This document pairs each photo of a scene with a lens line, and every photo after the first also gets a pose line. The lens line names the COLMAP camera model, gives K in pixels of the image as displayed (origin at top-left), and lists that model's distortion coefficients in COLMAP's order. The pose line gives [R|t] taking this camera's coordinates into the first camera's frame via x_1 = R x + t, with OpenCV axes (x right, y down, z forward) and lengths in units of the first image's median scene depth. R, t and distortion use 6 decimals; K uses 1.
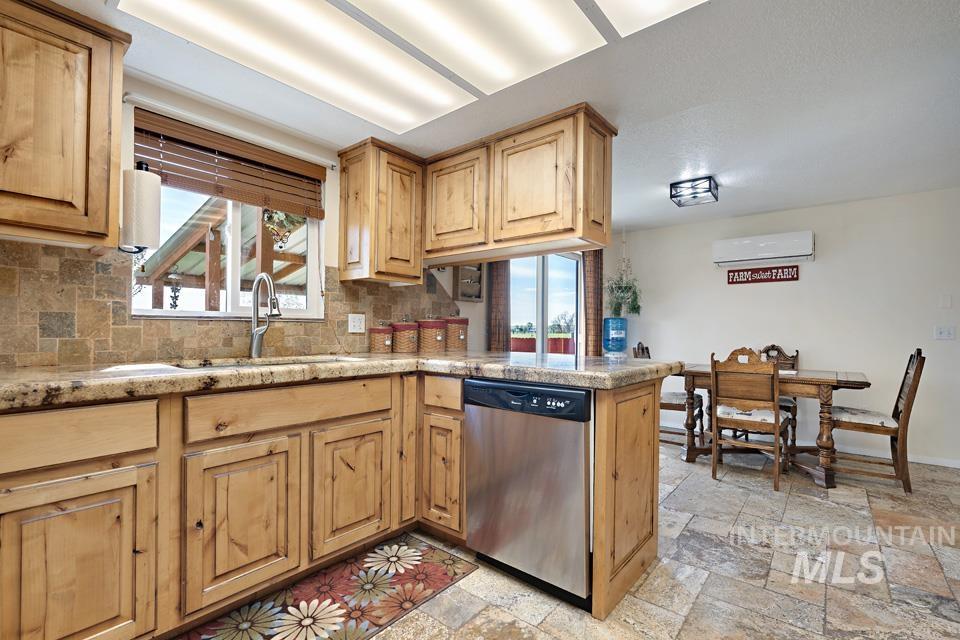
lens RADIAL K [[434.3, 0, 482.2], [0, 434.3, 328.6], [0, 0, 1]] dist [-0.014566, 0.005516]
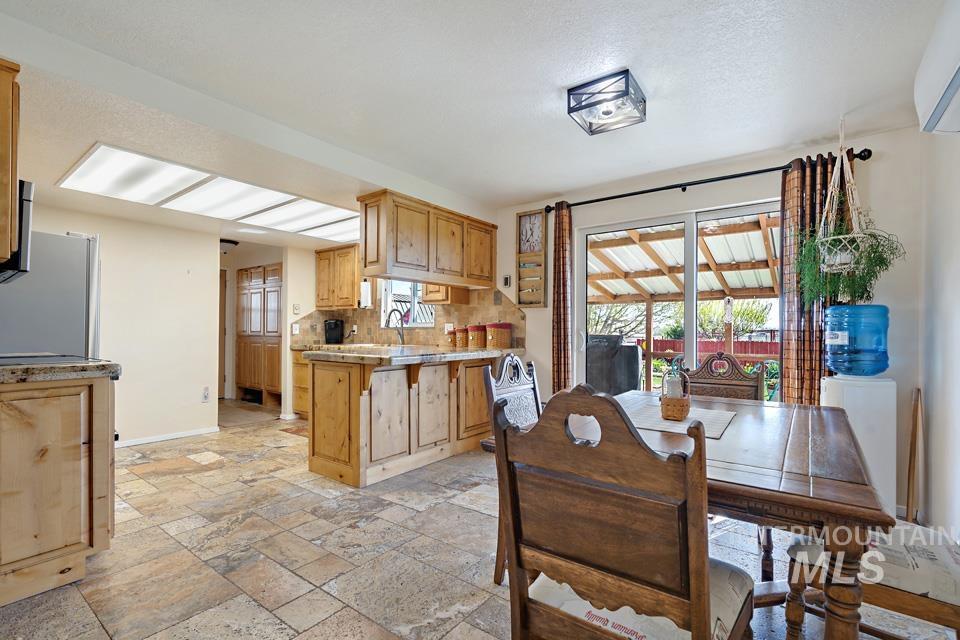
lens RADIAL K [[434.3, 0, 481.4], [0, 434.3, 329.1], [0, 0, 1]] dist [-0.014566, 0.005516]
pose [[0.042697, -0.015353, -0.998970, 1.883225], [0.002221, 0.999881, -0.015272, 0.020922], [0.999086, -0.001567, 0.042726, 1.359620]]
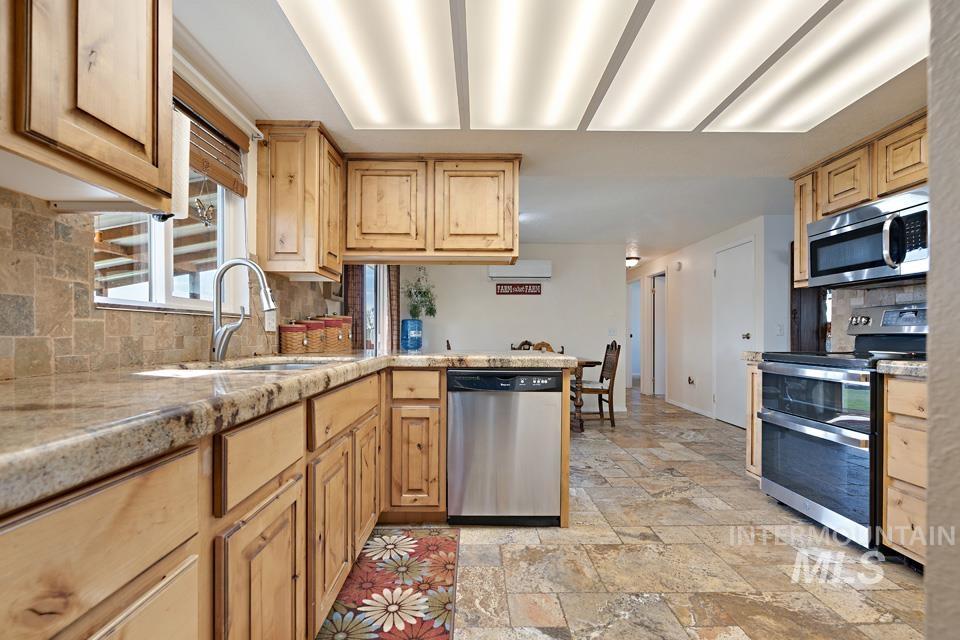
lens RADIAL K [[434.3, 0, 478.1], [0, 434.3, 339.2], [0, 0, 1]] dist [-0.014566, 0.005516]
pose [[0.770725, -0.012977, 0.637036, -0.678719], [0.000550, 0.999806, 0.019701, 0.011139], [-0.637168, -0.014833, 0.770582, 0.062673]]
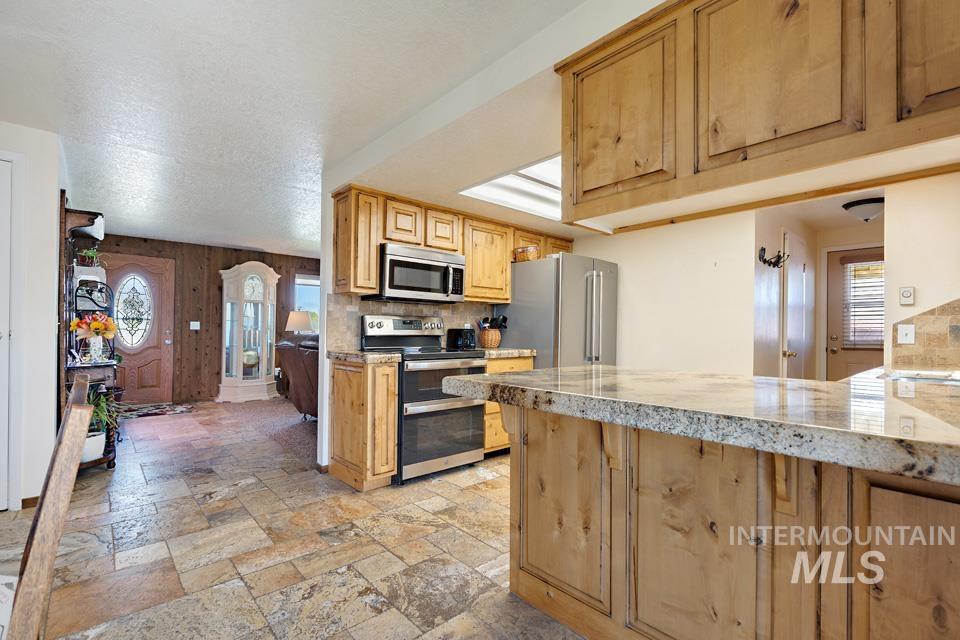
lens RADIAL K [[434.3, 0, 486.2], [0, 434.3, 325.6], [0, 0, 1]] dist [-0.014566, 0.005516]
pose [[-0.989226, -0.019893, 0.145038, 0.341057], [-0.022437, 0.999621, -0.015922, 0.003059], [-0.144666, -0.019005, -0.989298, 1.904932]]
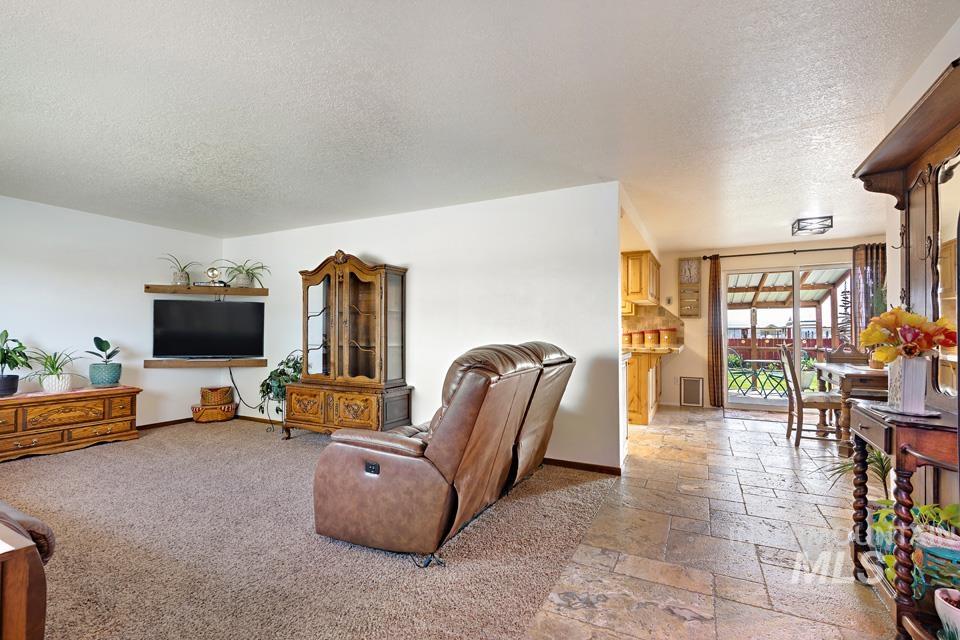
lens RADIAL K [[434.3, 0, 477.5], [0, 434.3, 323.3], [0, 0, 1]] dist [-0.014566, 0.005516]
pose [[0.204842, -0.028250, -0.978387, 2.673073], [0.009026, 0.999595, -0.026973, 0.001202], [0.978753, -0.003306, 0.205014, -0.461768]]
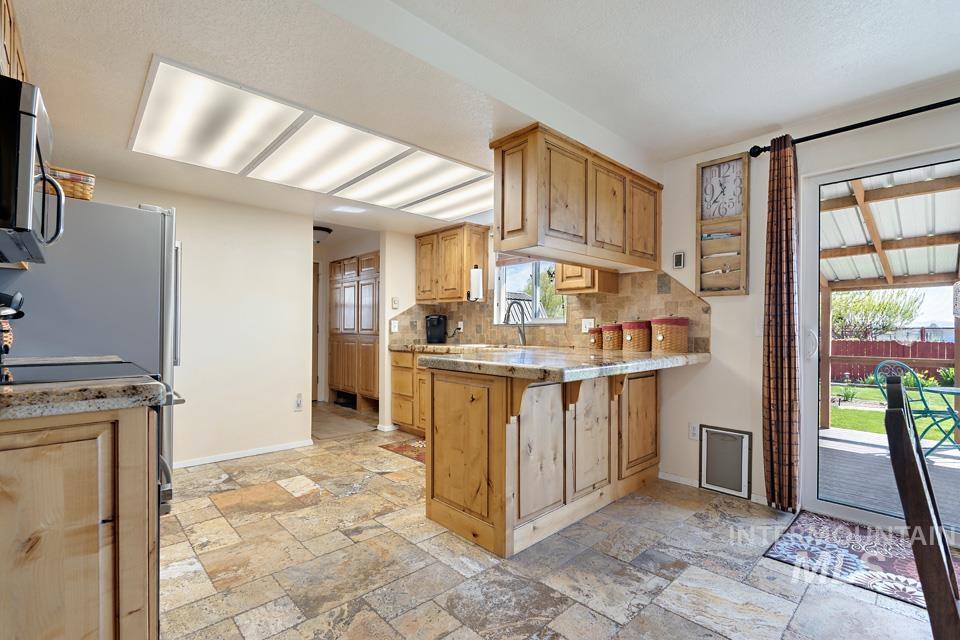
lens RADIAL K [[434.3, 0, 481.2], [0, 434.3, 329.2], [0, 0, 1]] dist [-0.014566, 0.005516]
pose [[-0.127510, -0.009618, -0.991791, 1.402906], [-0.000288, 0.999953, -0.009660, 0.015265], [0.991837, -0.000946, -0.127507, 1.086071]]
